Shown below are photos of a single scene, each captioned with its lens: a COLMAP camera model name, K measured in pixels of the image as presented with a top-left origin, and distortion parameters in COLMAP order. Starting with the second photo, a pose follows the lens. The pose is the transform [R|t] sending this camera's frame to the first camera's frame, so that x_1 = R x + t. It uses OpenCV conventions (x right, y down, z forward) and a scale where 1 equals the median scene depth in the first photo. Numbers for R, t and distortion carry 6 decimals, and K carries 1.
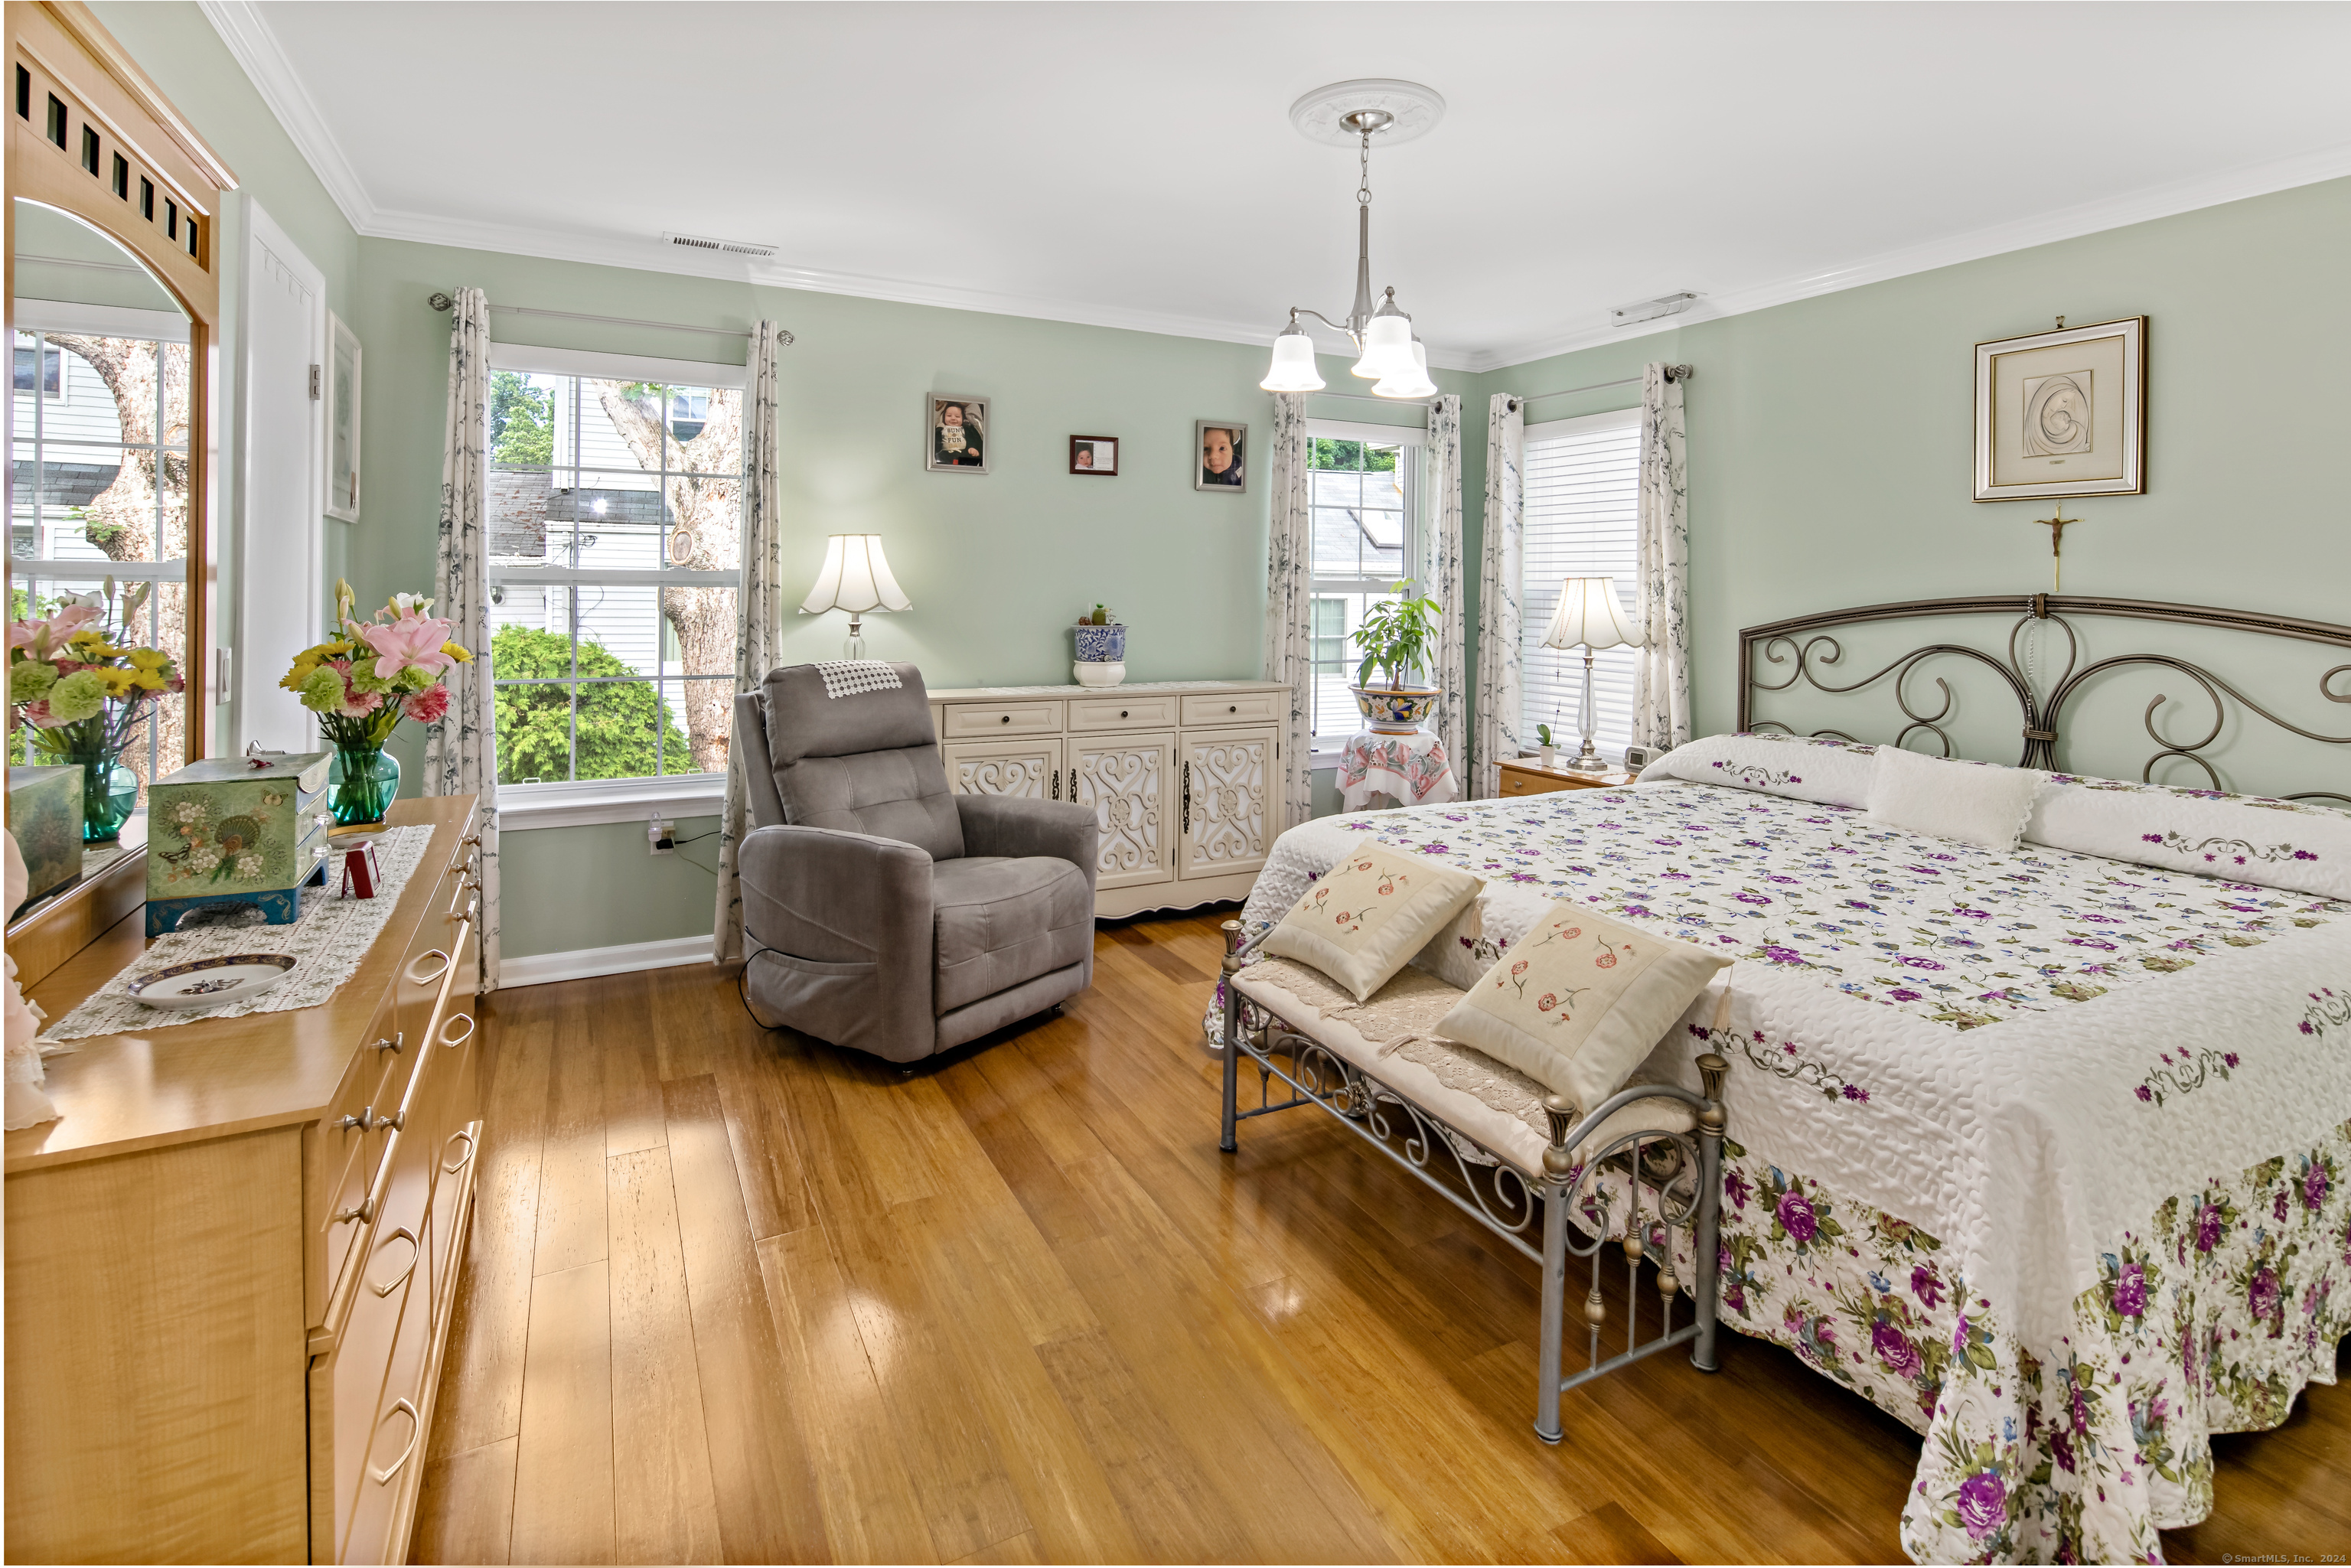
lens RADIAL K [[1145.4, 0, 1170.6], [0, 1145.4, 592.9], [0, 0, 1]] dist [0.007721, -0.005568]
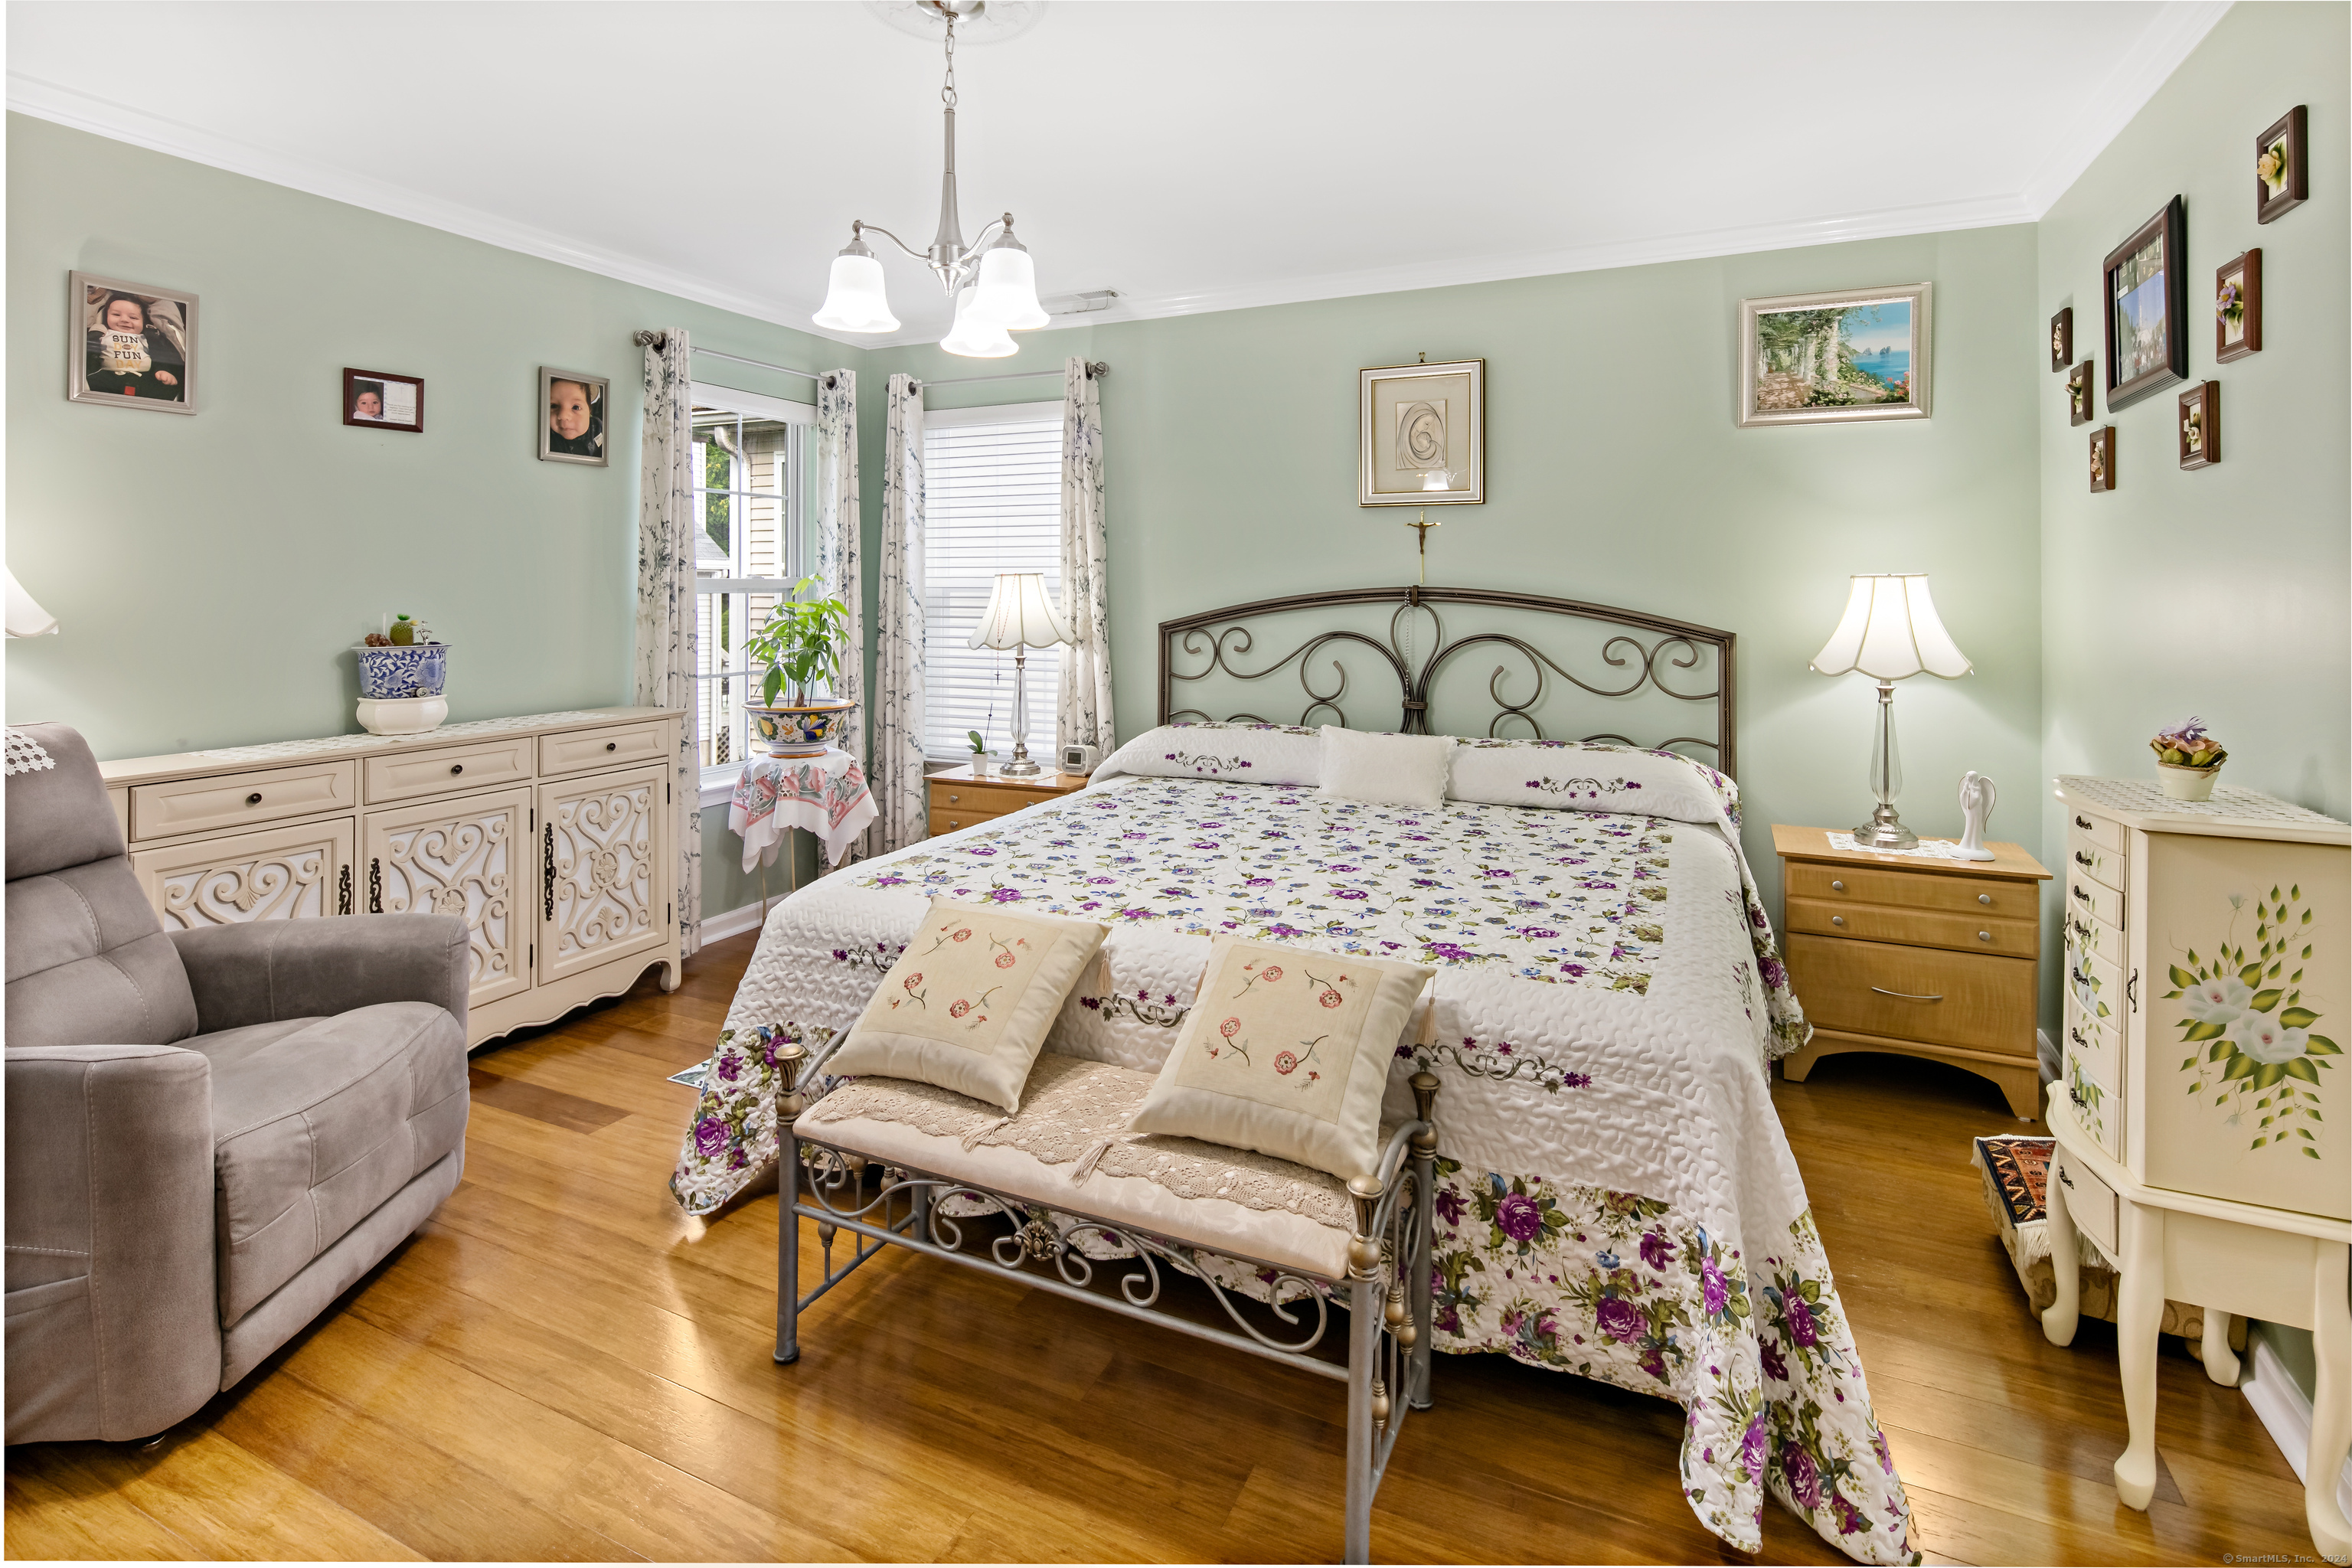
lens RADIAL K [[1145.9, 0, 1174.4], [0, 1145.9, 587.7], [0, 0, 1]] dist [0.007721, -0.005568]
pose [[0.791672, -0.011579, 0.610837, -0.157683], [0.012802, 0.999915, 0.002362, -0.003099], [-0.610813, 0.005950, 0.791753, 0.216745]]
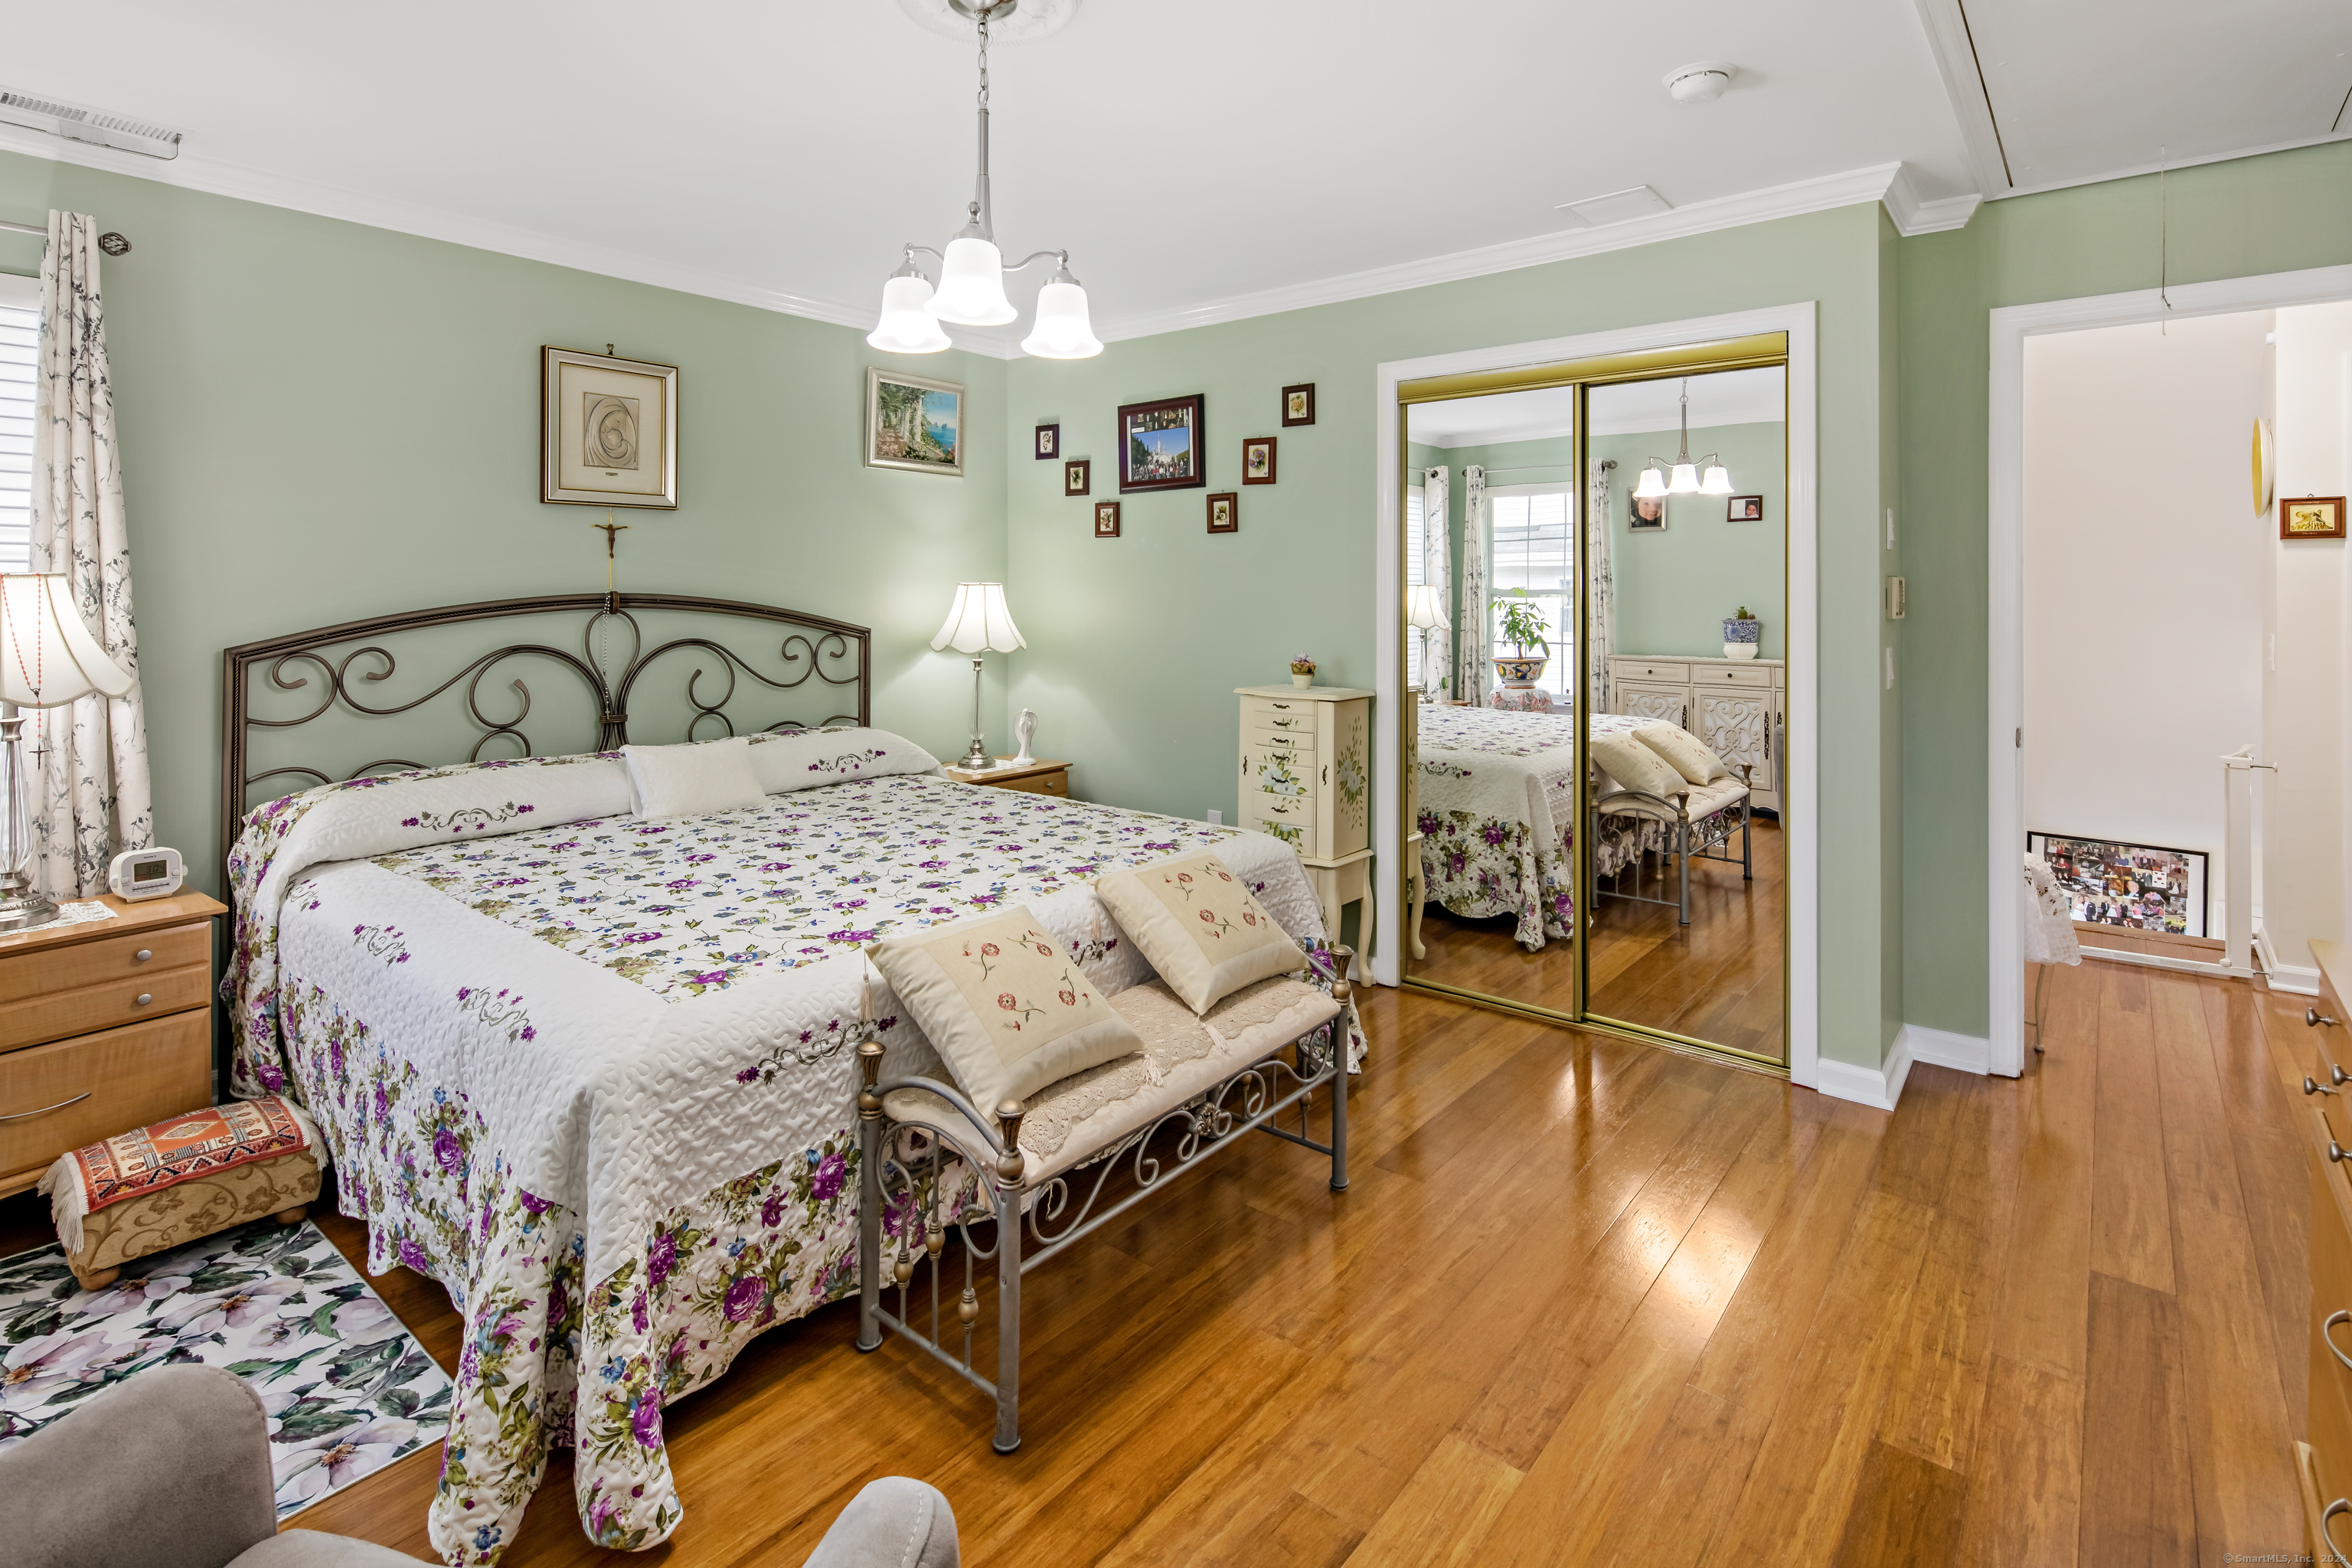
lens RADIAL K [[1145.9, 0, 1178.4], [0, 1145.9, 591.6], [0, 0, 1]] dist [0.007721, -0.005568]
pose [[-0.409443, -0.015427, 0.912205, -0.478407], [0.001020, 0.999849, 0.017367, -0.018067], [-0.912335, 0.008041, -0.409365, 0.954683]]
